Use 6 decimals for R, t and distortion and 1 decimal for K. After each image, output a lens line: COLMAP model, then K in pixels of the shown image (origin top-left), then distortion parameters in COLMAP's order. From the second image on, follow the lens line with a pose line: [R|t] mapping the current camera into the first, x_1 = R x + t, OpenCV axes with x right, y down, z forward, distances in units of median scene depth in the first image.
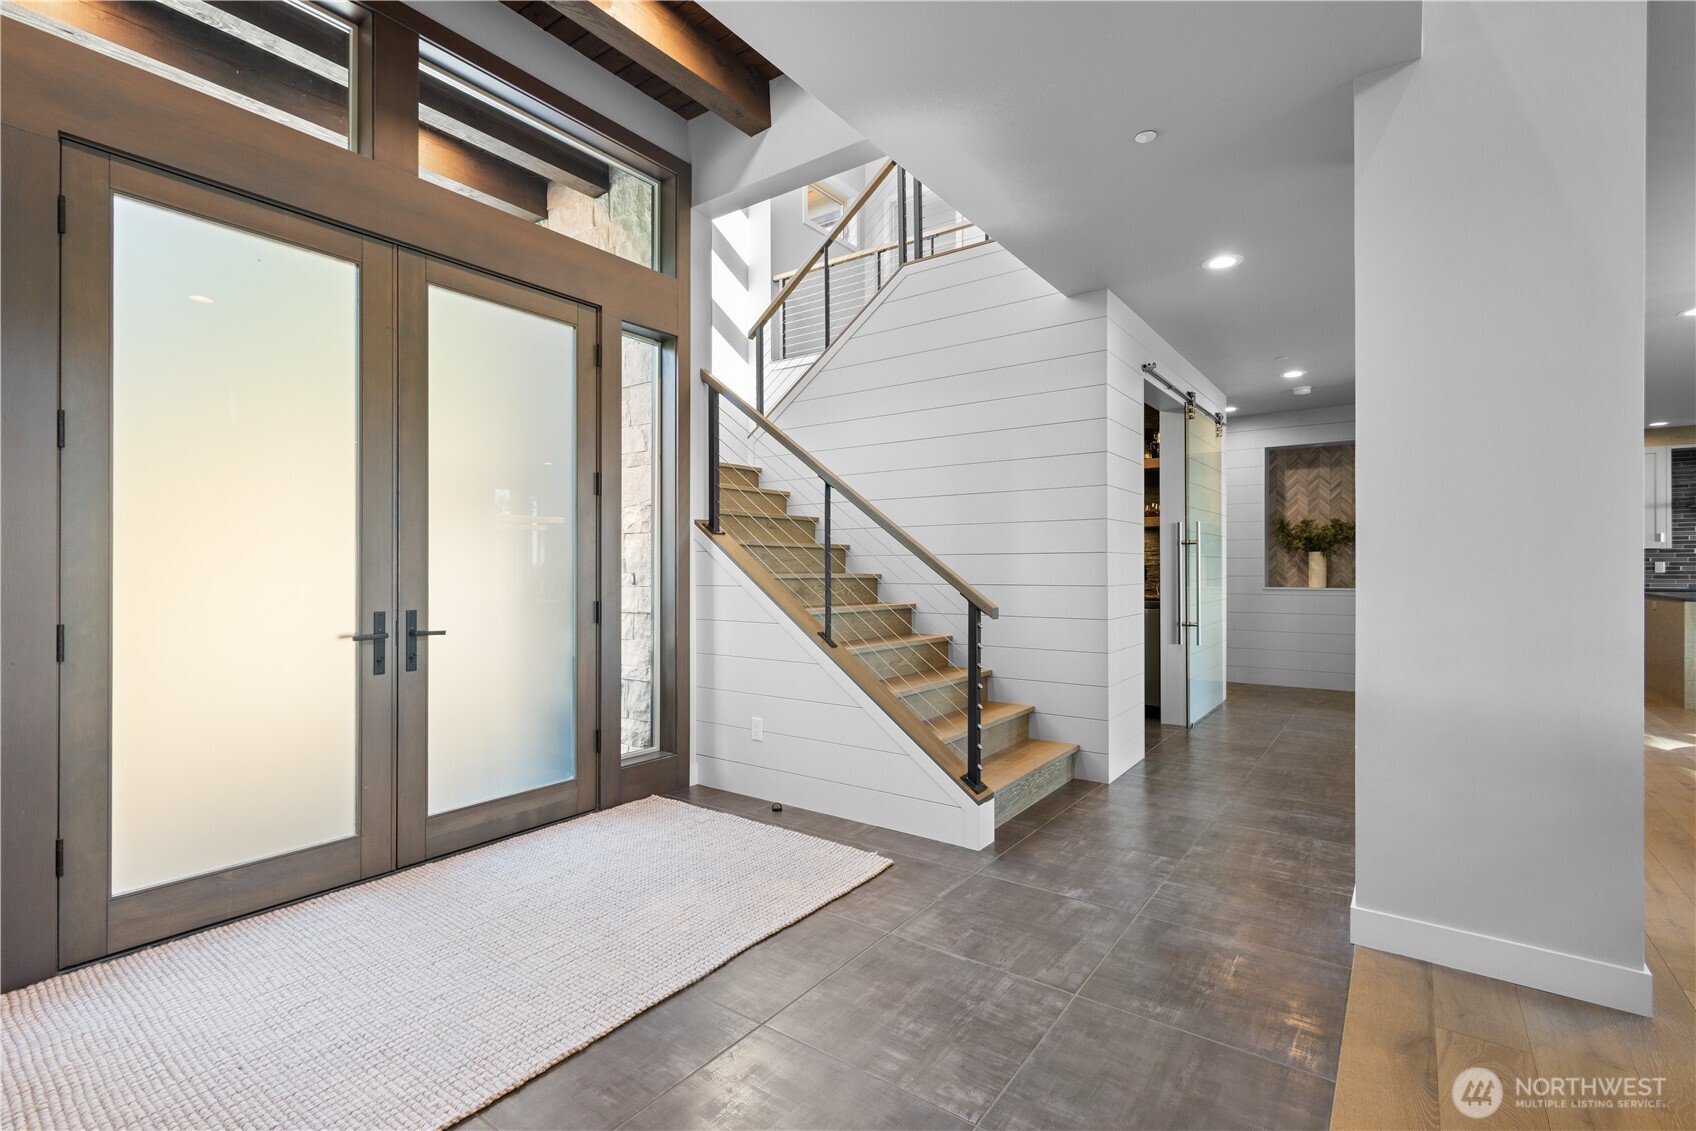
lens RADIAL K [[778.7, 0, 849.1], [0, 778.7, 565.6], [0, 0, 1]] dist [0.010990, -0.000943]
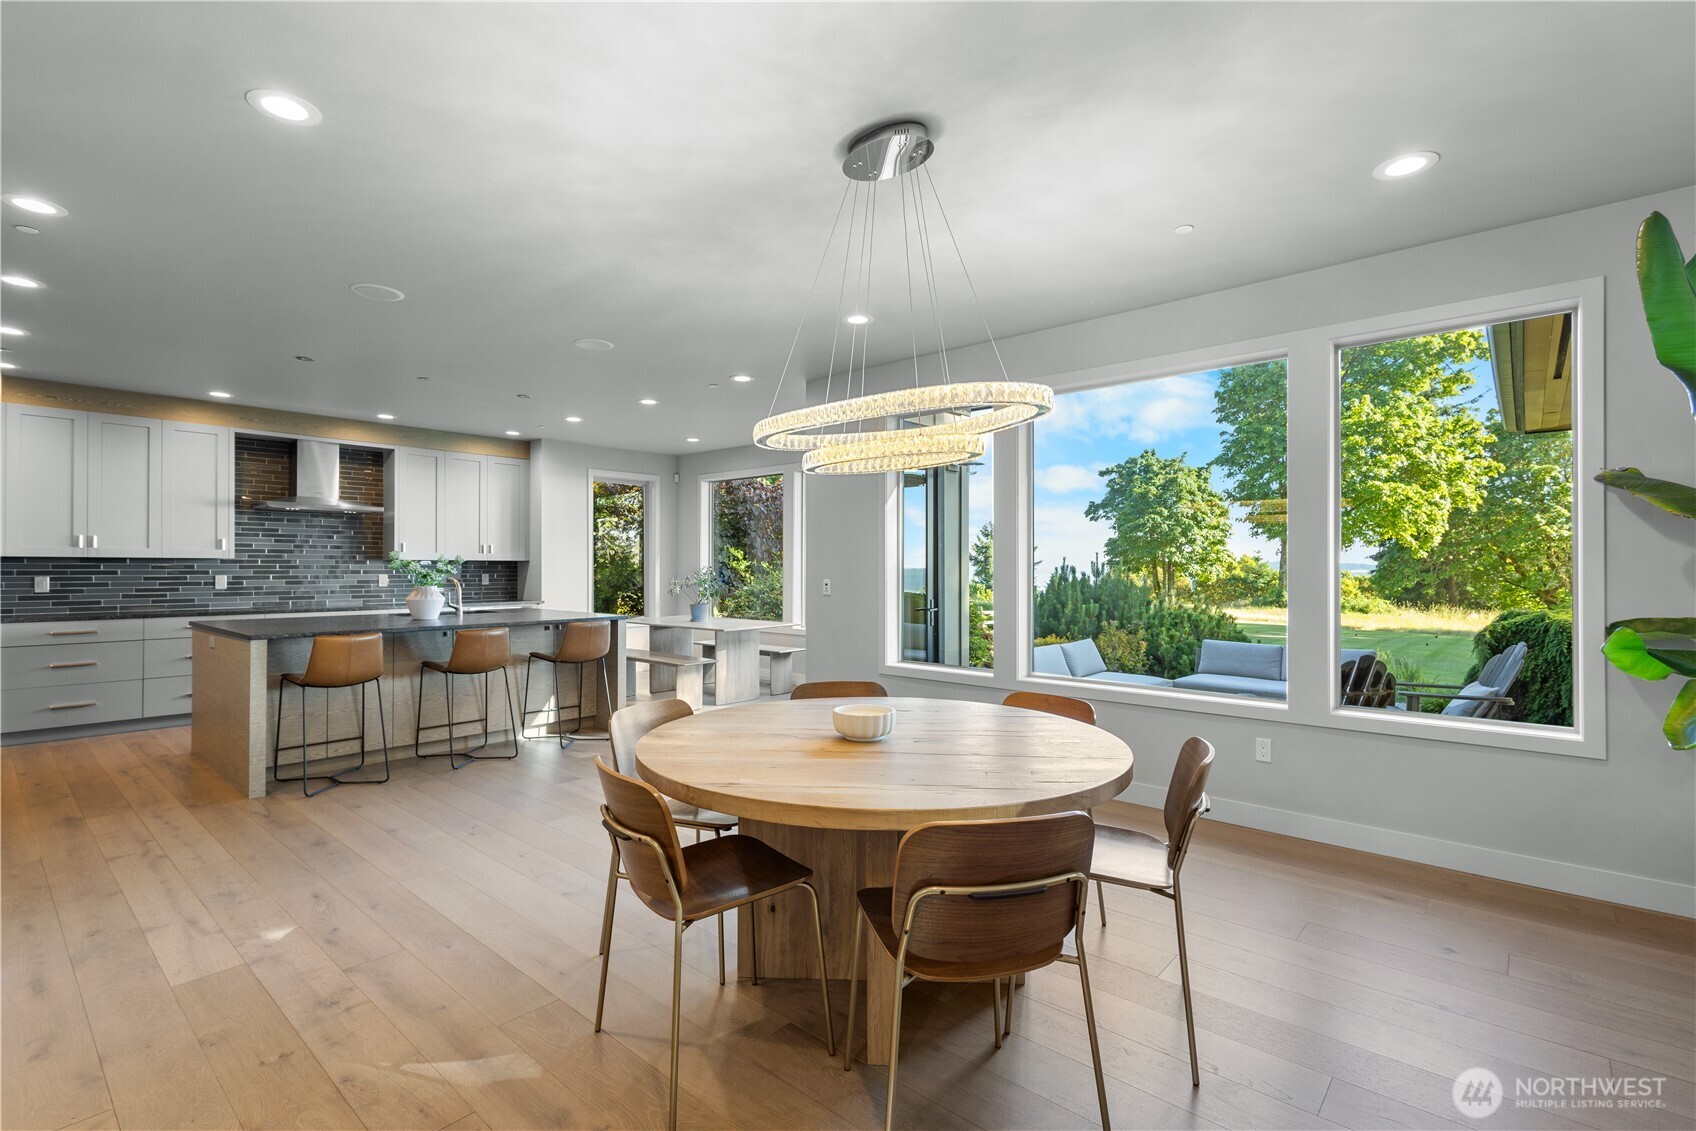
lens RADIAL K [[778.7, 0, 845.6], [0, 778.7, 564.0], [0, 0, 1]] dist [0.010990, -0.000943]
pose [[0.098490, 0.008996, 0.995097, 0.387996], [-0.002810, 0.999958, -0.008761, -0.013349], [-0.995134, -0.001933, 0.098511, 0.374853]]
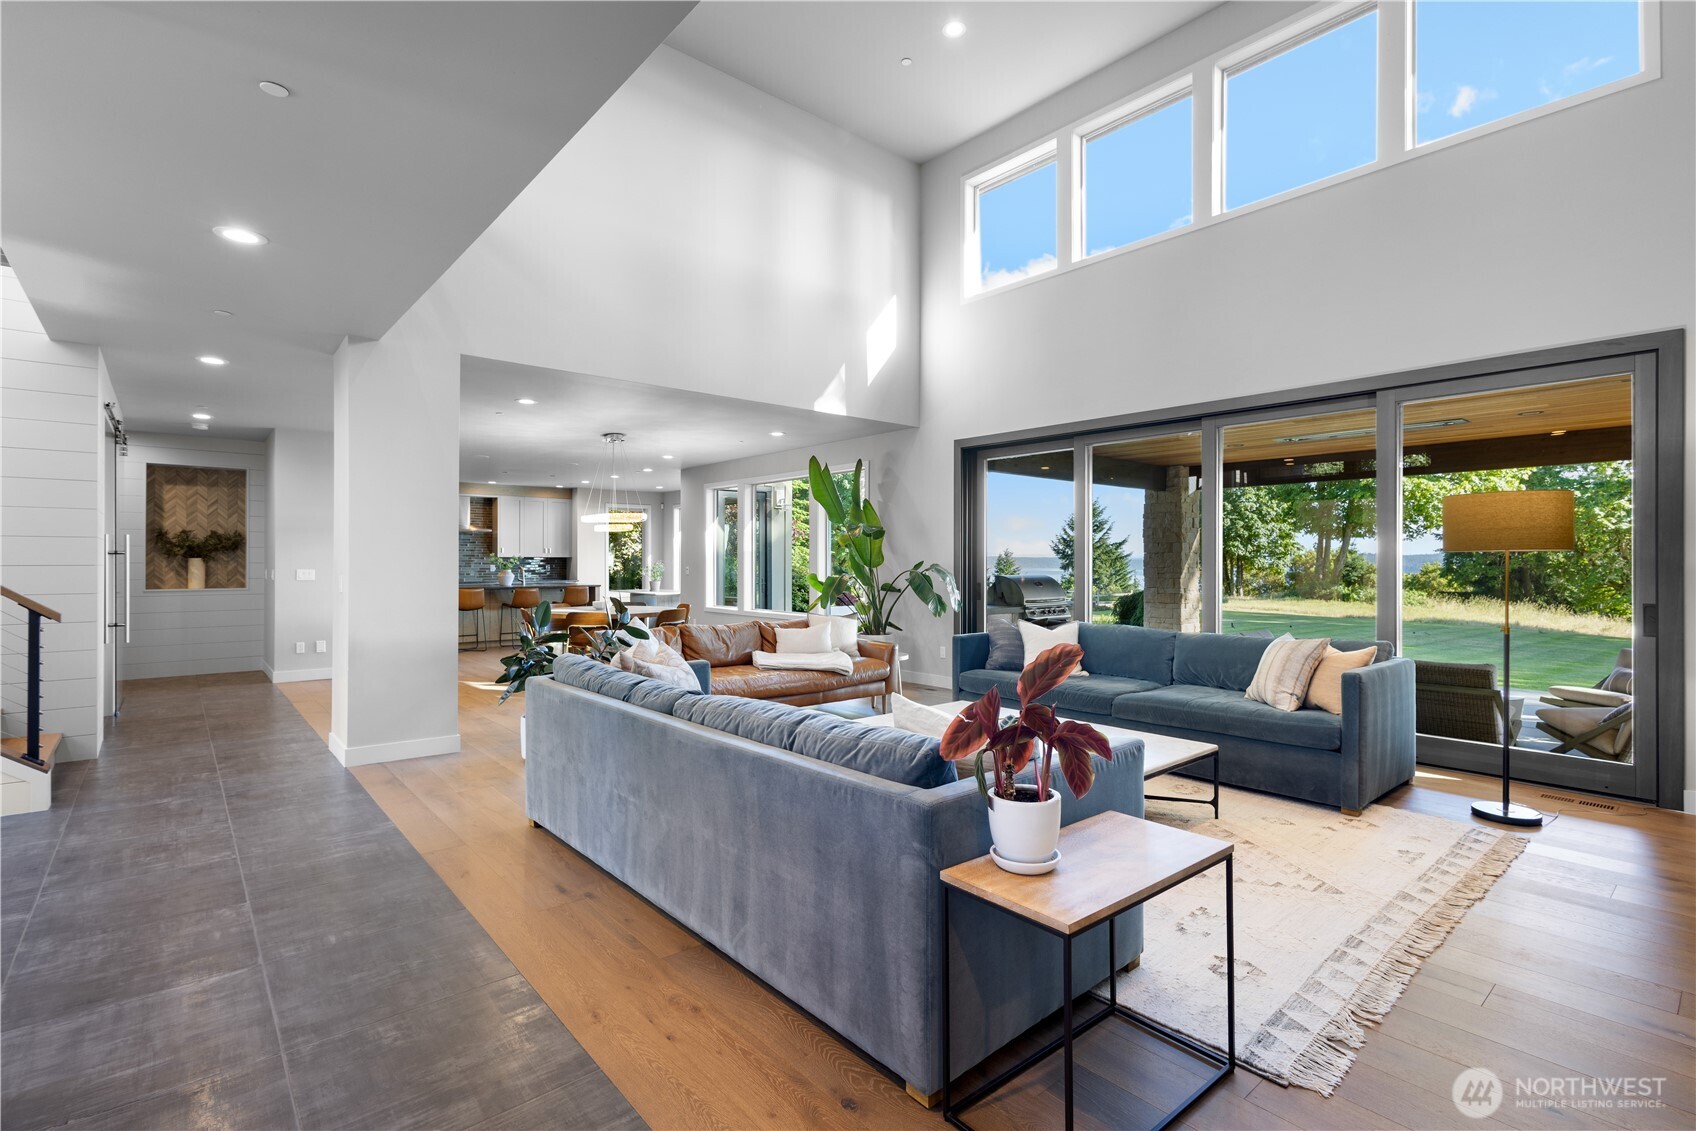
lens RADIAL K [[778.7, 0, 853.0], [0, 778.7, 559.9], [0, 0, 1]] dist [0.010990, -0.000943]
pose [[0.229574, 0.005392, 0.973276, -0.309794], [-0.002815, 0.999984, -0.004876, -0.011714], [-0.973287, -0.001621, 0.229585, -0.218421]]
